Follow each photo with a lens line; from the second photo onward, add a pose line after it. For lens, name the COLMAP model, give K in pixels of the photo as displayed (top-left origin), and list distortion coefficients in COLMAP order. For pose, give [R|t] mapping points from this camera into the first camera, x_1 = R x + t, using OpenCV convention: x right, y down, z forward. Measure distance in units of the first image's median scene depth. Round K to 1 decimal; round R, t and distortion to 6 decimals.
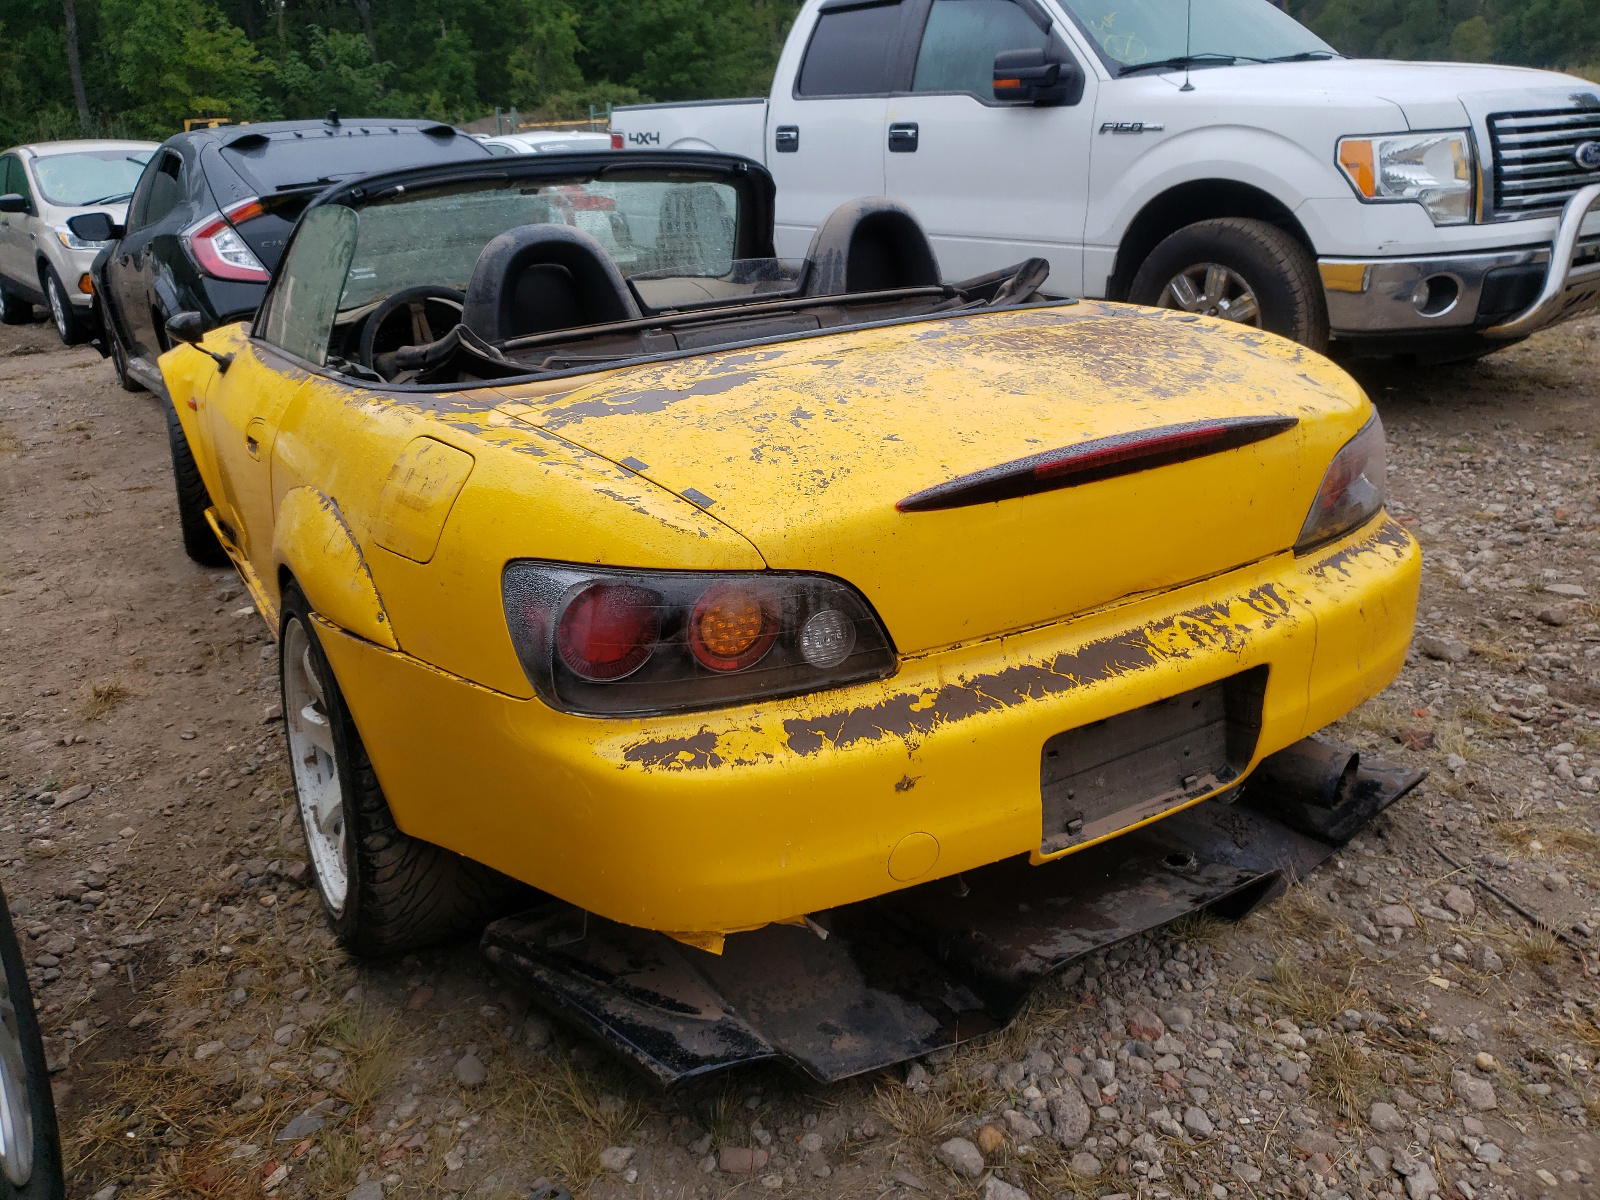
lens RADIAL K [[1236.3, 0, 794.4], [0, 1236.3, 542.7], [0, 0, 1]] dist [0.168252, -0.323818]
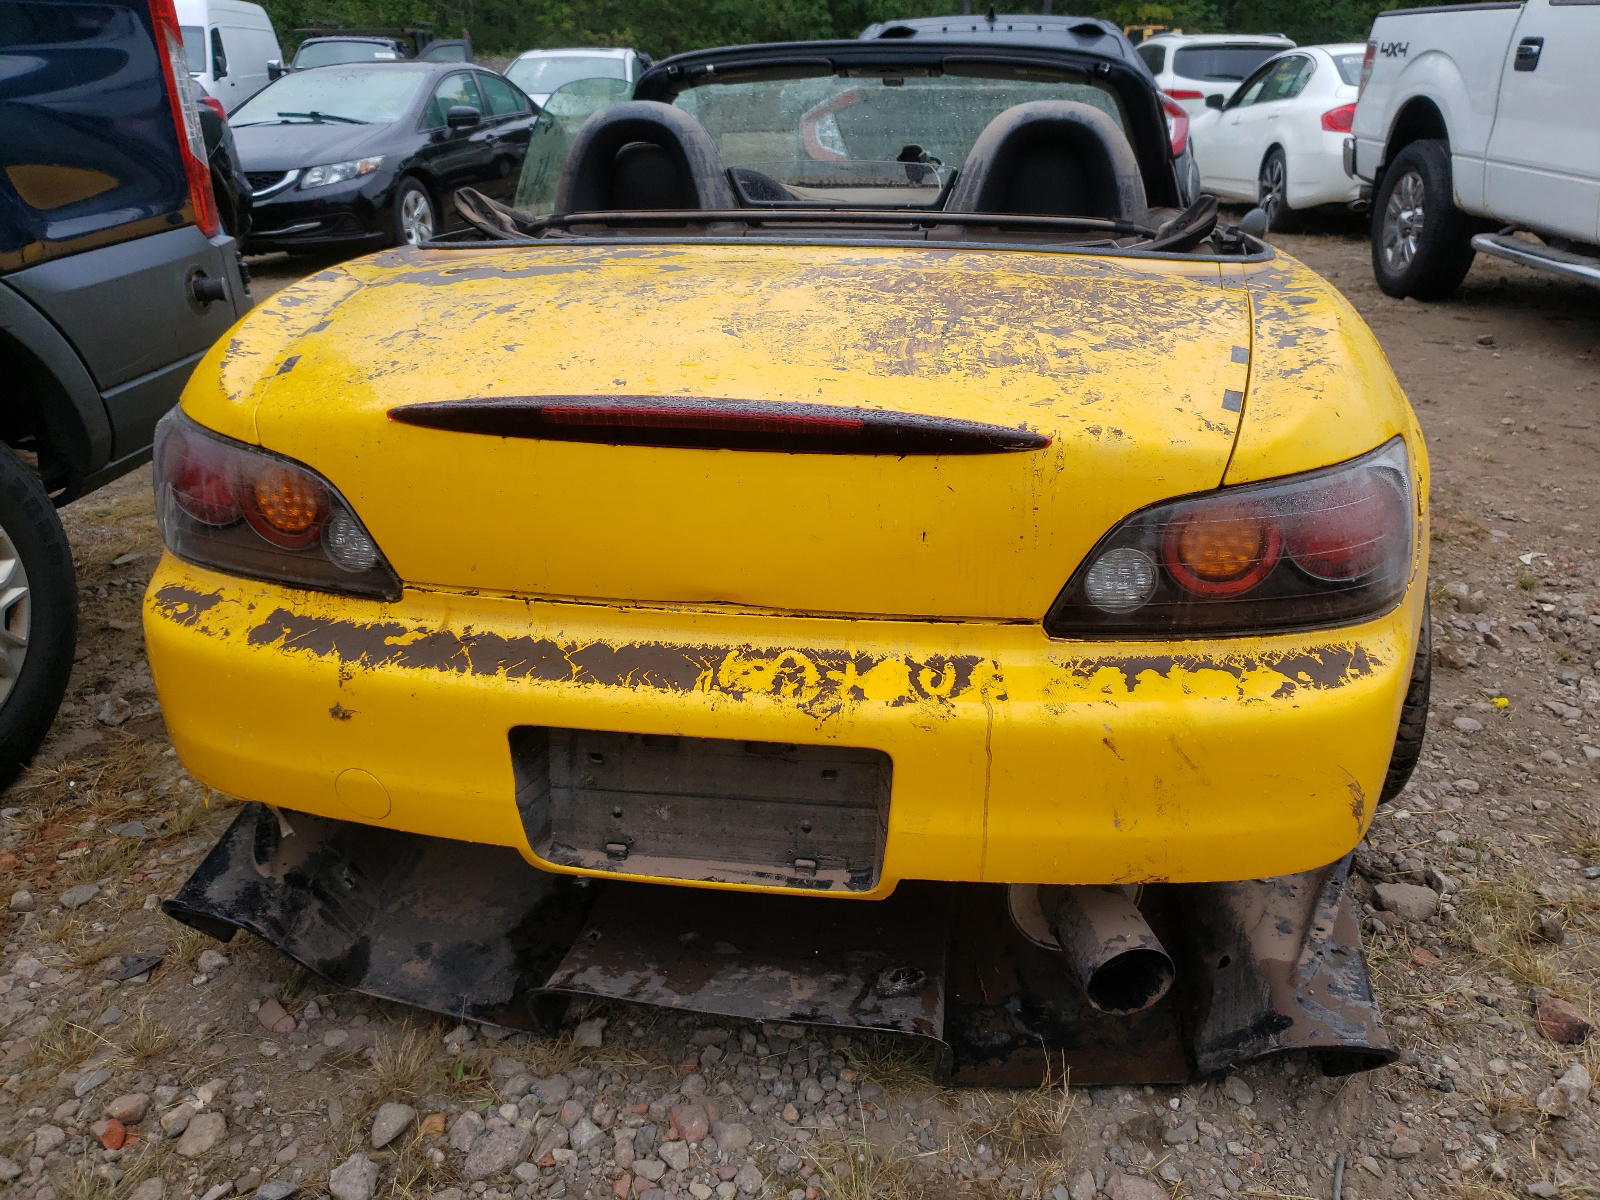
lens RADIAL K [[1236.3, 0, 794.4], [0, 1236.3, 542.7], [0, 0, 1]] dist [0.168252, -0.323818]
pose [[0.776747, 0.261678, -0.572877, 0.723538], [-0.225571, 0.964845, 0.134876, -0.108125], [0.588032, 0.024460, 0.808468, 0.383702]]
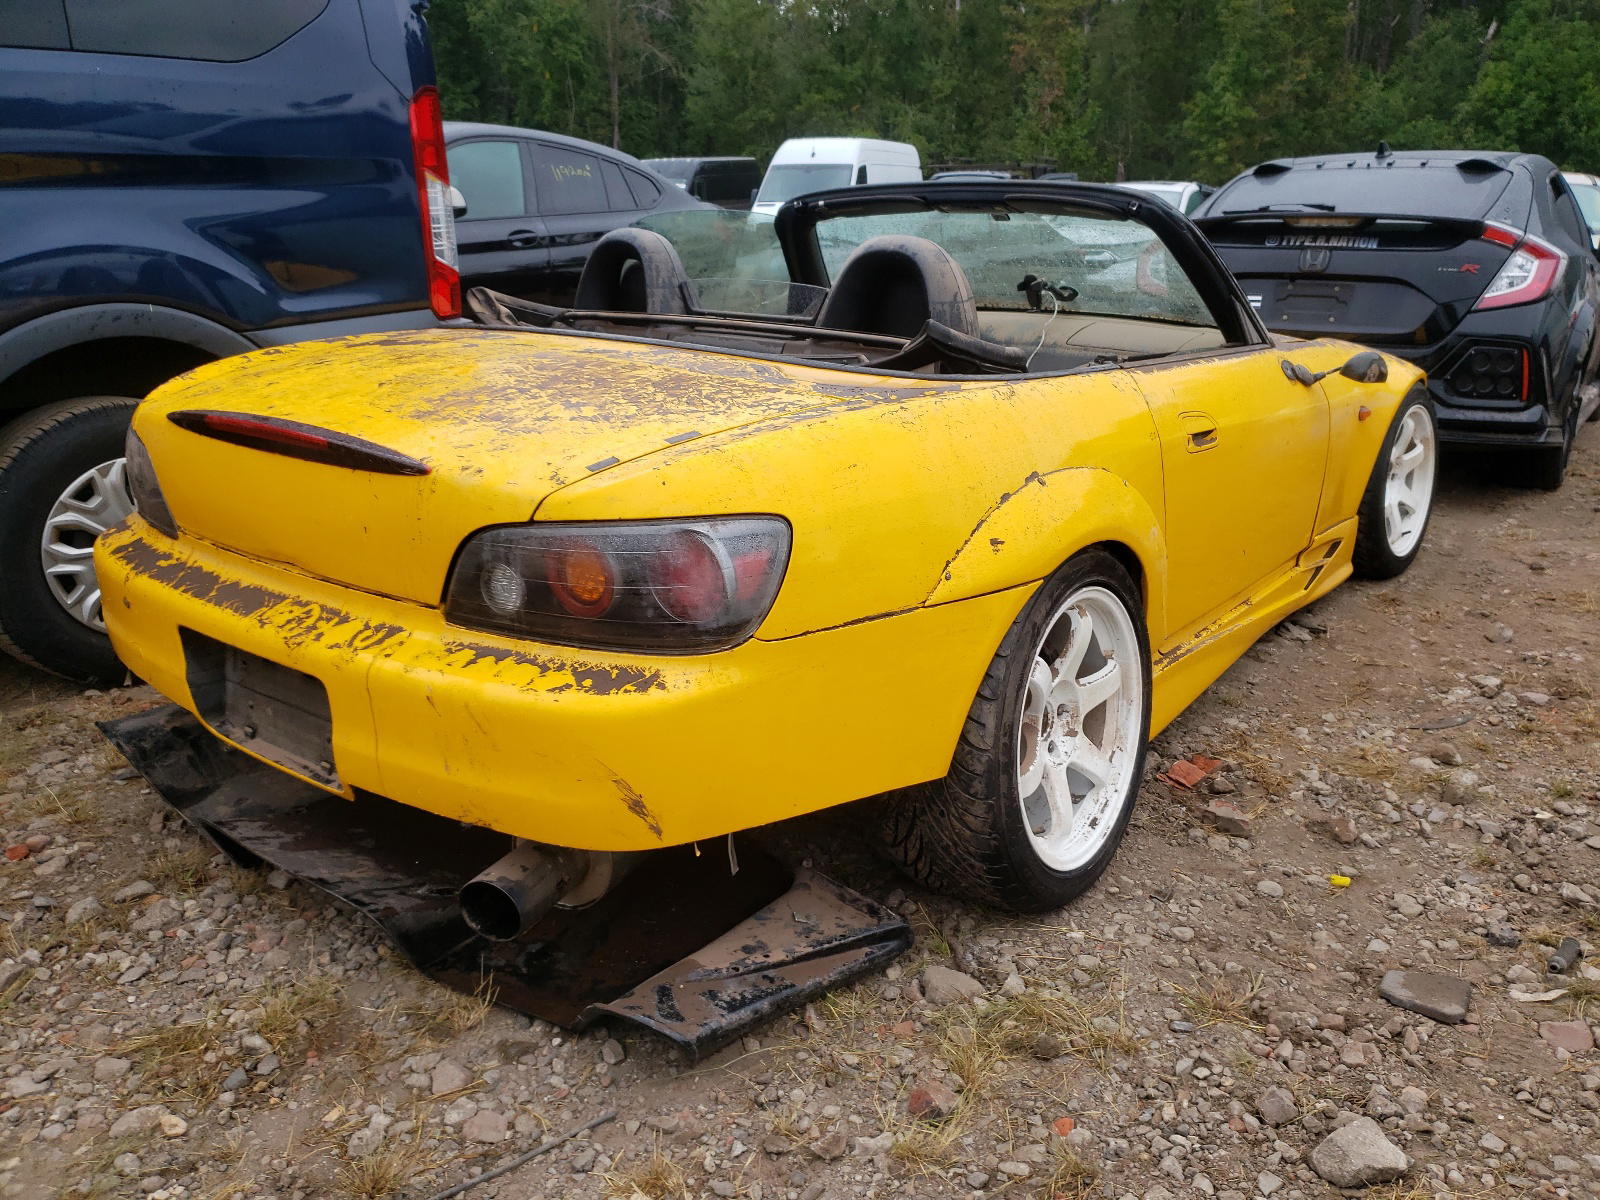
lens RADIAL K [[1205.3, 0, 792.3], [0, 1205.3, 557.1], [0, 0, 1]] dist [0.171375, -0.289176]
pose [[0.381819, 0.302944, -0.873178, 1.365360], [-0.307037, 0.932676, 0.189327, -0.303080], [0.871747, 0.195810, 0.449128, 0.872683]]
